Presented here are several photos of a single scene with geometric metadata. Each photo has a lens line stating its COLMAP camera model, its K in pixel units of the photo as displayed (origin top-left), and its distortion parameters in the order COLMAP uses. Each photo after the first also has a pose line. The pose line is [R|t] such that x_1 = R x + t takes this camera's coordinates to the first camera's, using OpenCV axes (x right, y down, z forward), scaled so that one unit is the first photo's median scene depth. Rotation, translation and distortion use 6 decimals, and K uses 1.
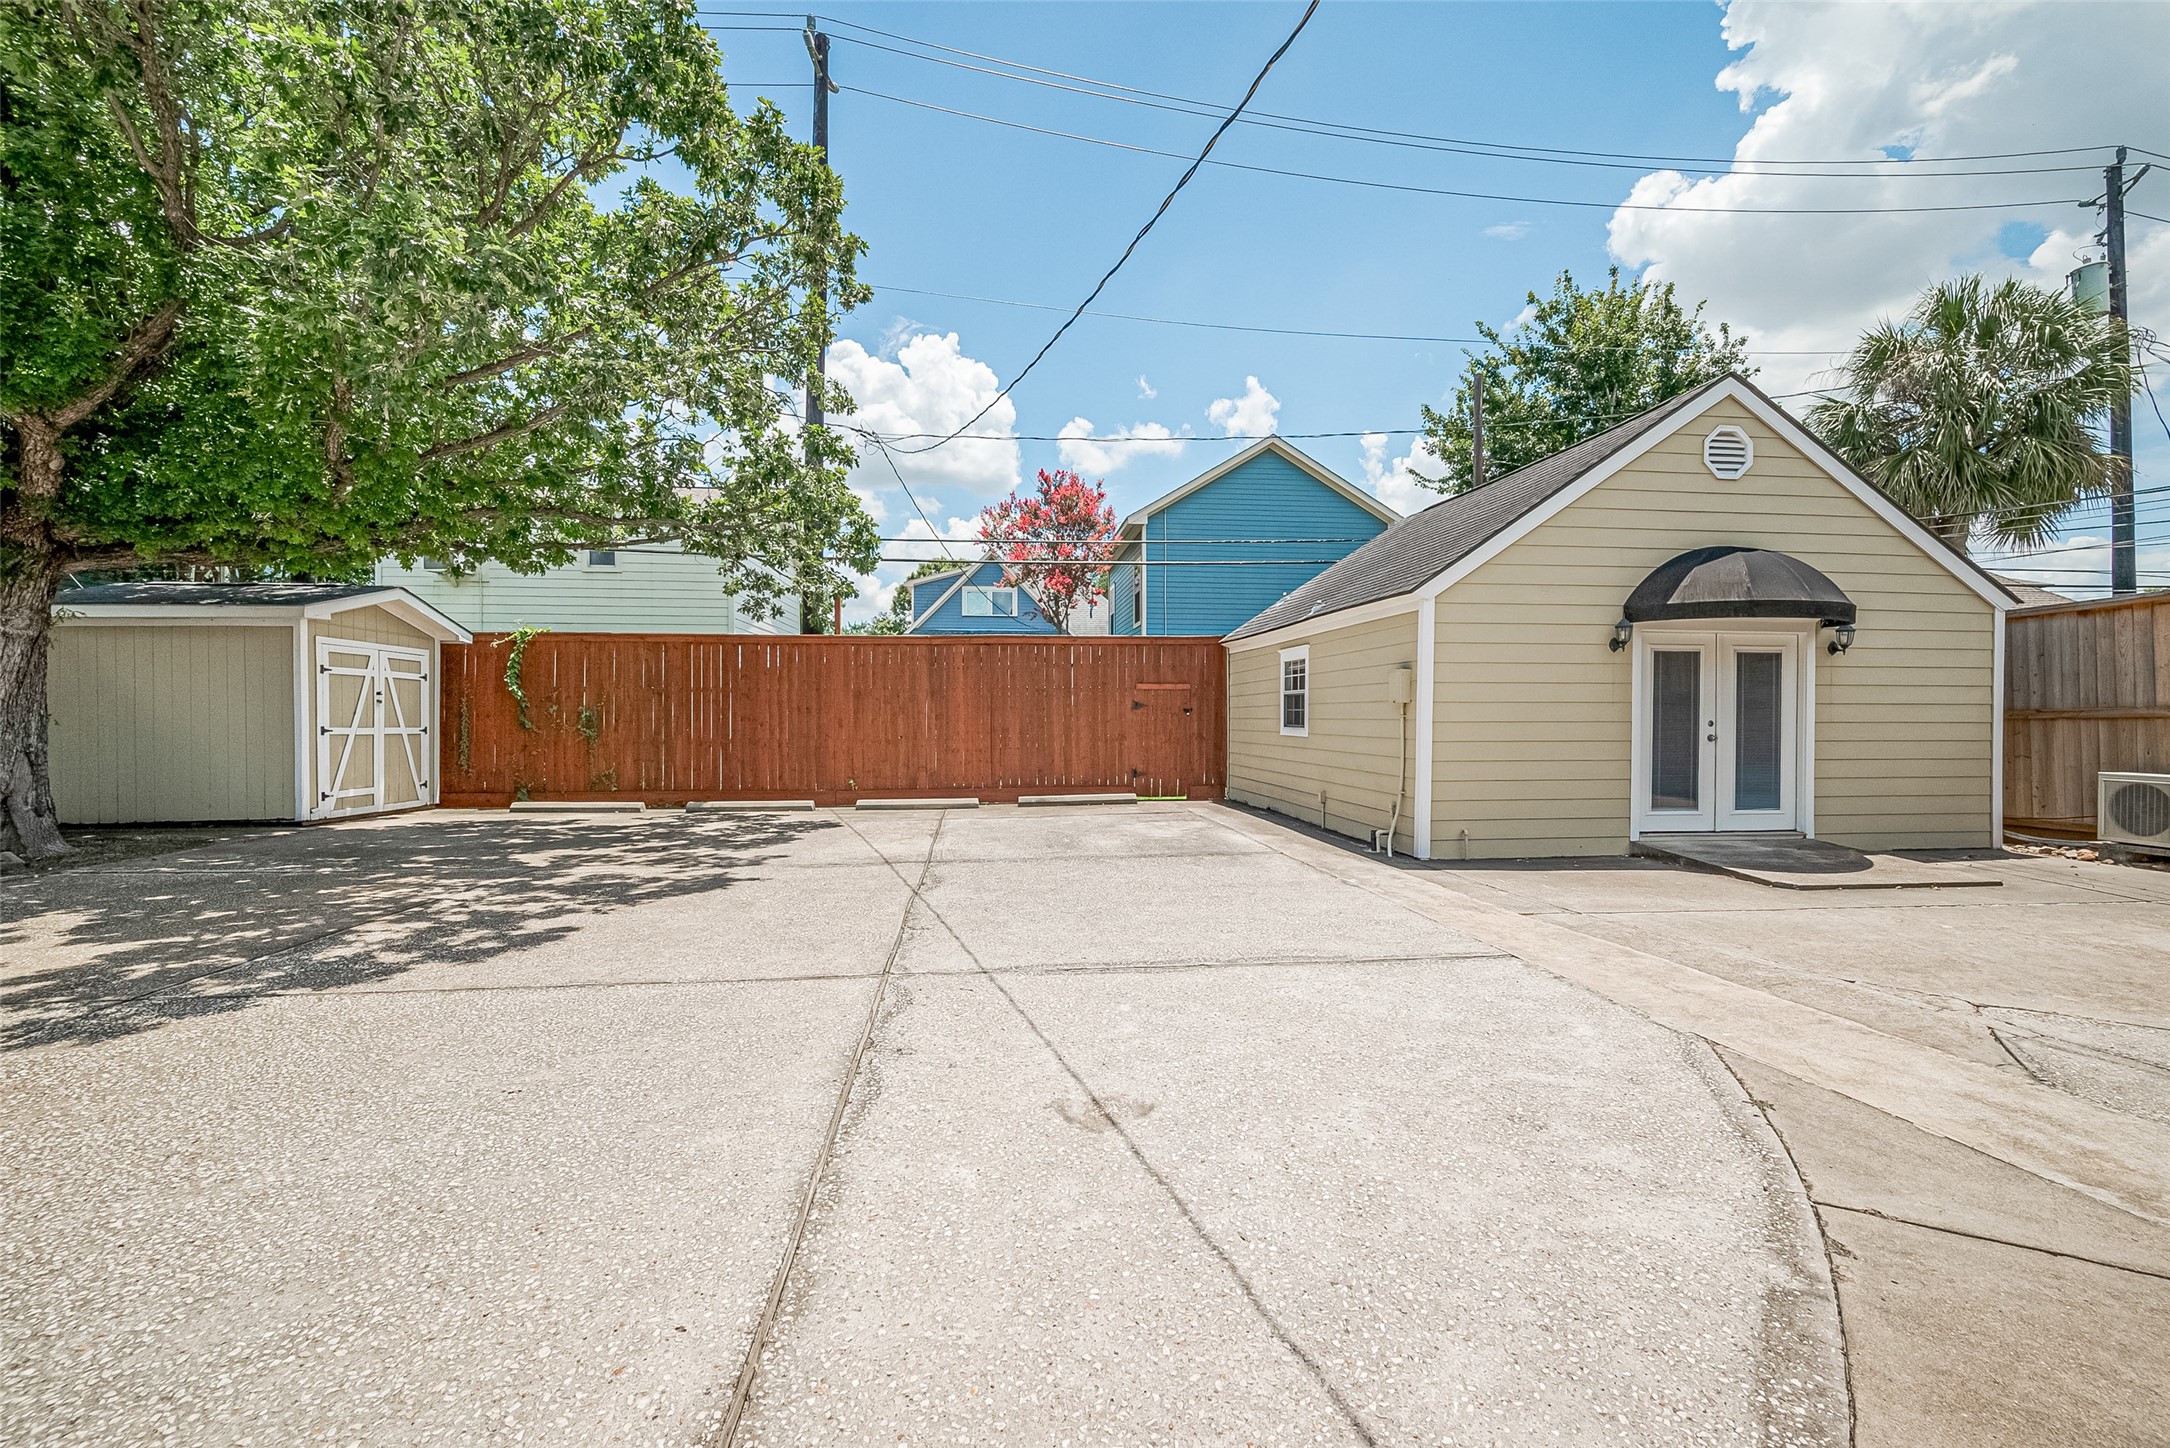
lens RADIAL K [[869.0, 0, 1085.0], [0, 869.0, 724.0], [0, 0, 1]] dist [-0.000394, -0.000042]
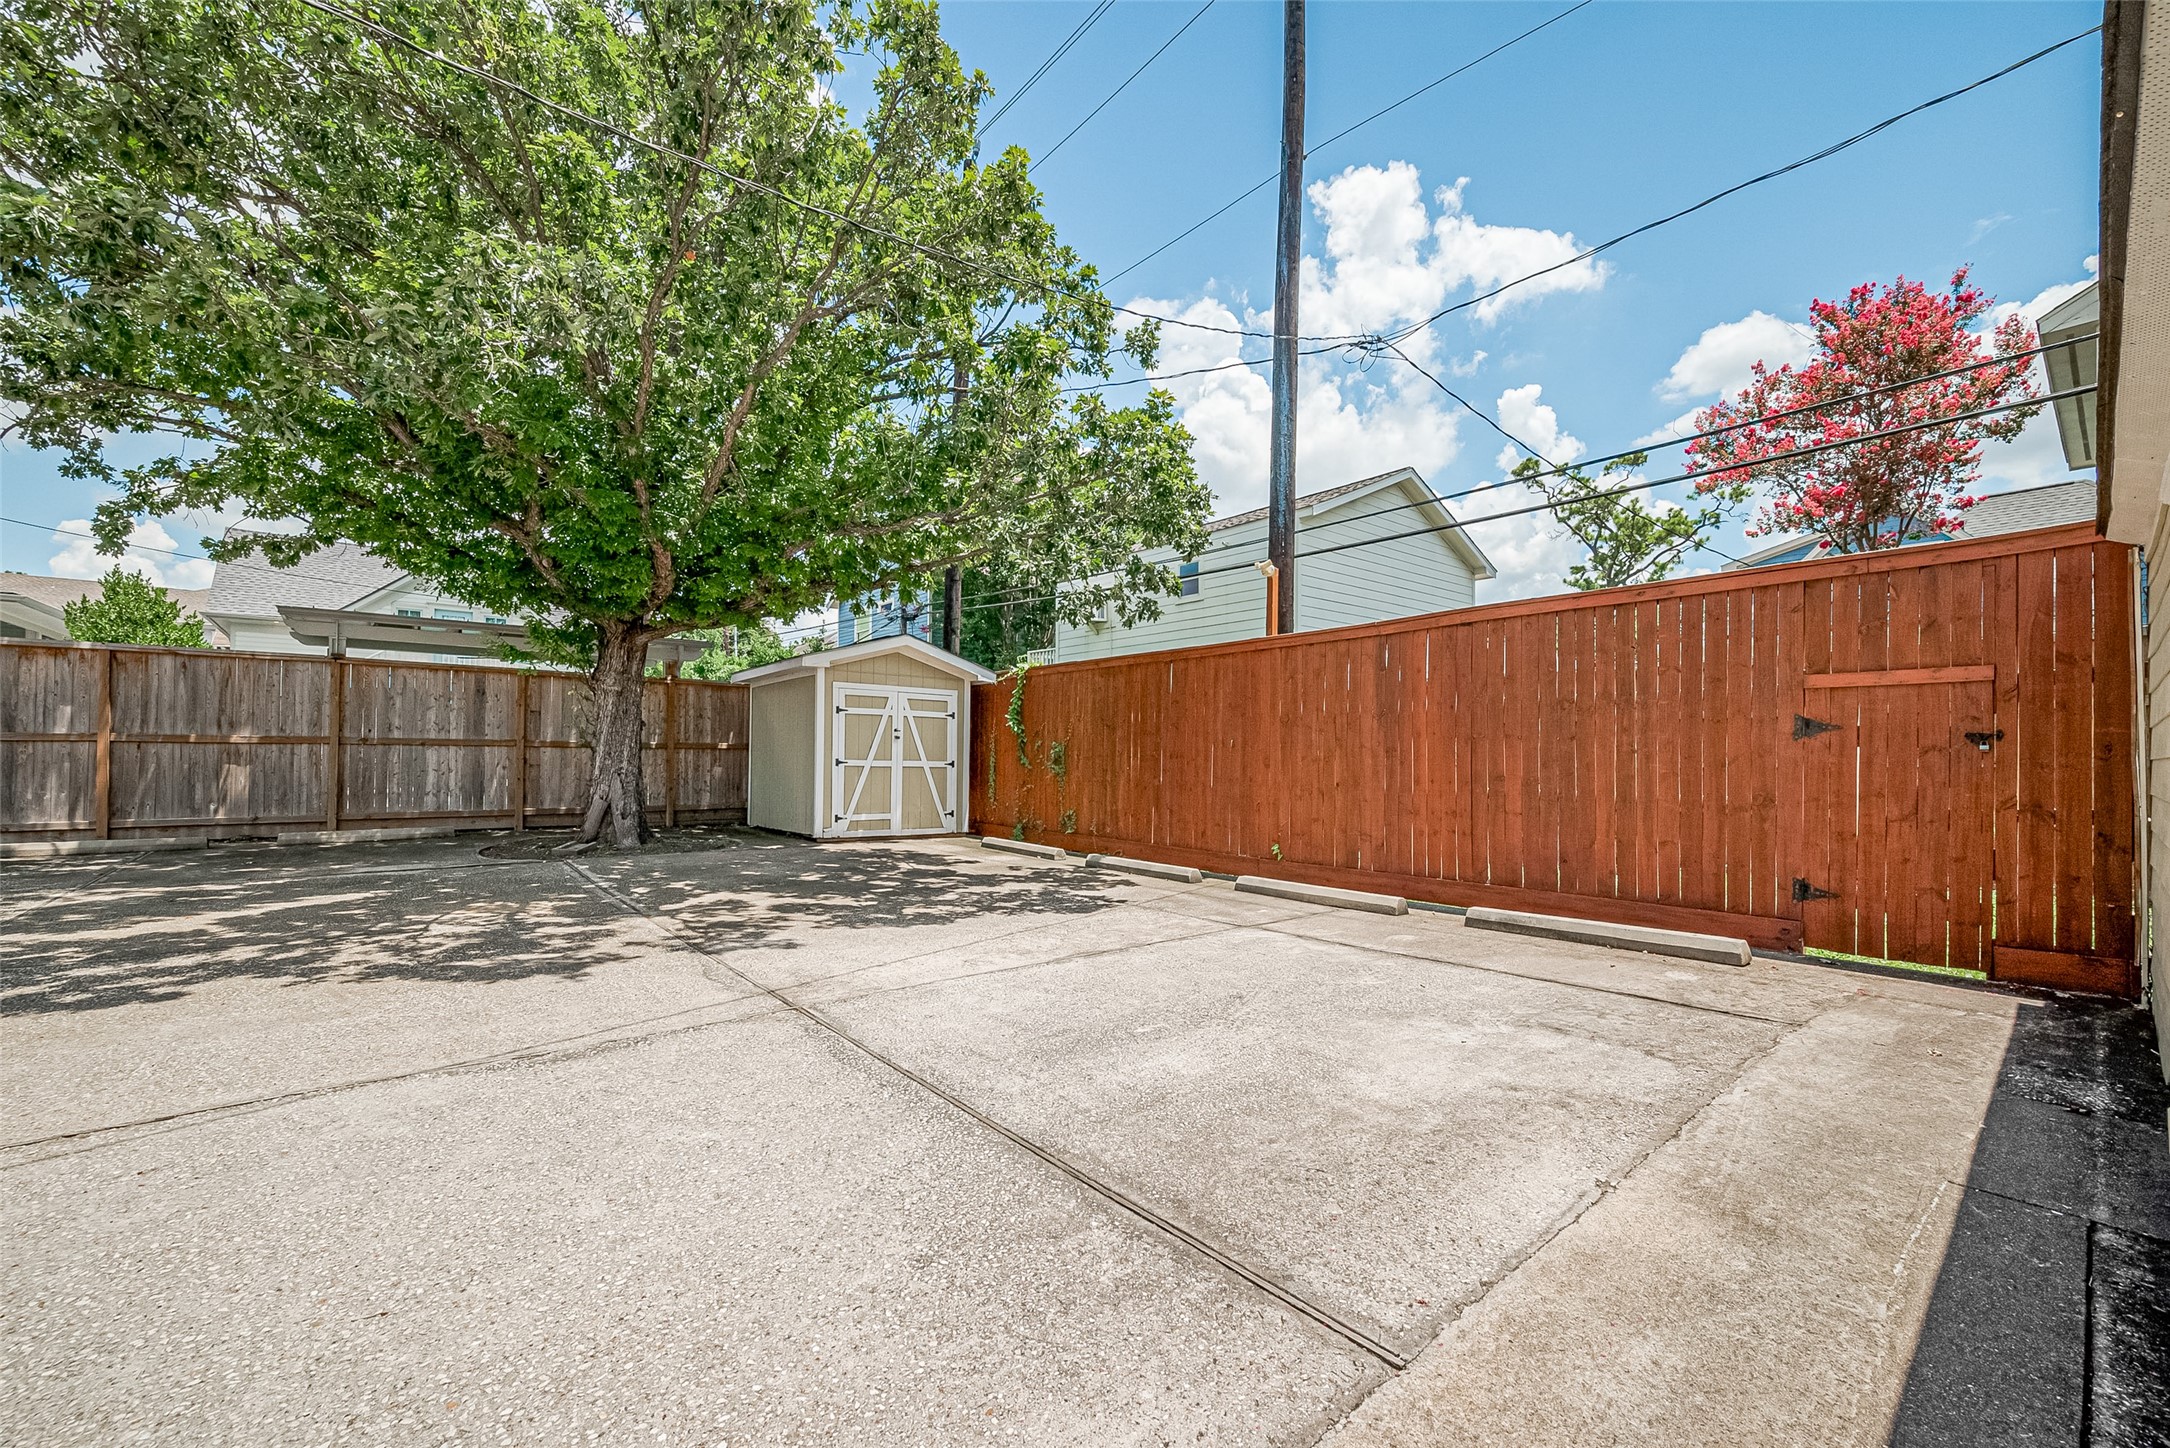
lens RADIAL K [[863.3, 0, 1086.3], [0, 863.3, 749.8], [0, 0, 1]] dist [-0.002177, 0.000042]
pose [[0.548640, -0.001522, -0.836058, 0.235658], [-0.015672, 0.999804, -0.012105, -0.000232], [0.835912, 0.019744, 0.548508, 0.540216]]
